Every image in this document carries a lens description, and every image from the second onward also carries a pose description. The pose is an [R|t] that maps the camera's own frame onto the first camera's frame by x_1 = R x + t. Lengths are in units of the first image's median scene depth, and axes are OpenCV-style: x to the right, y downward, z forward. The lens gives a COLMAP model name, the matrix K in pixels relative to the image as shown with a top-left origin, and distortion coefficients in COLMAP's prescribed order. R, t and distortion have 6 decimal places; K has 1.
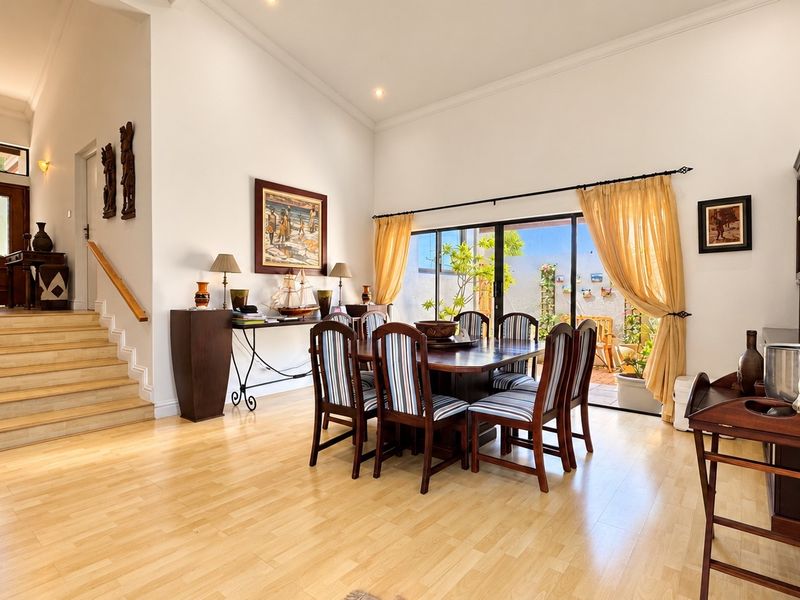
lens RADIAL K [[424.4, 0, 400.0], [0, 424.4, 300.0], [0, 0, 1]] dist [-0.006826, -0.001020]
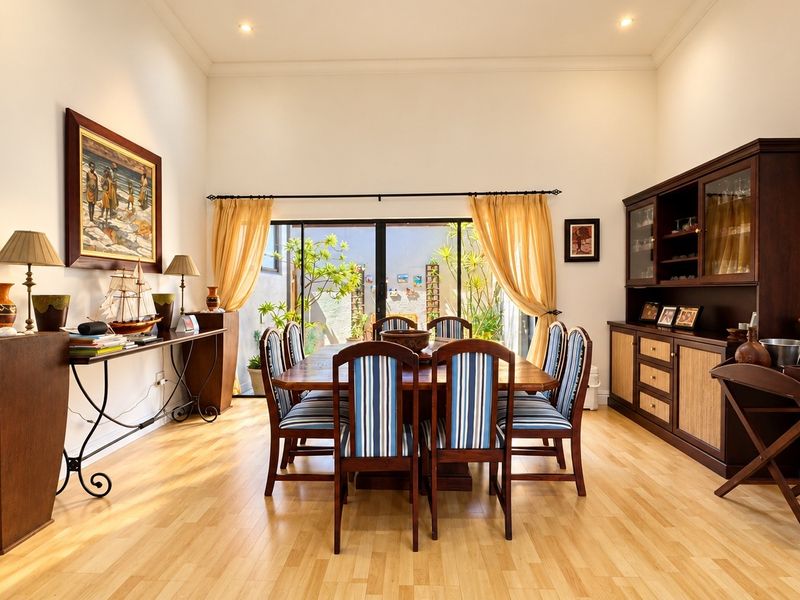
lens RADIAL K [[424.4, 0, 400.0], [0, 424.4, 300.0], [0, 0, 1]] dist [-0.006826, -0.001020]
pose [[0.801189, -0.017580, 0.598153, -0.315599], [0.014477, 0.999845, 0.009995, -0.015344], [-0.598236, 0.000652, 0.801320, 0.234909]]
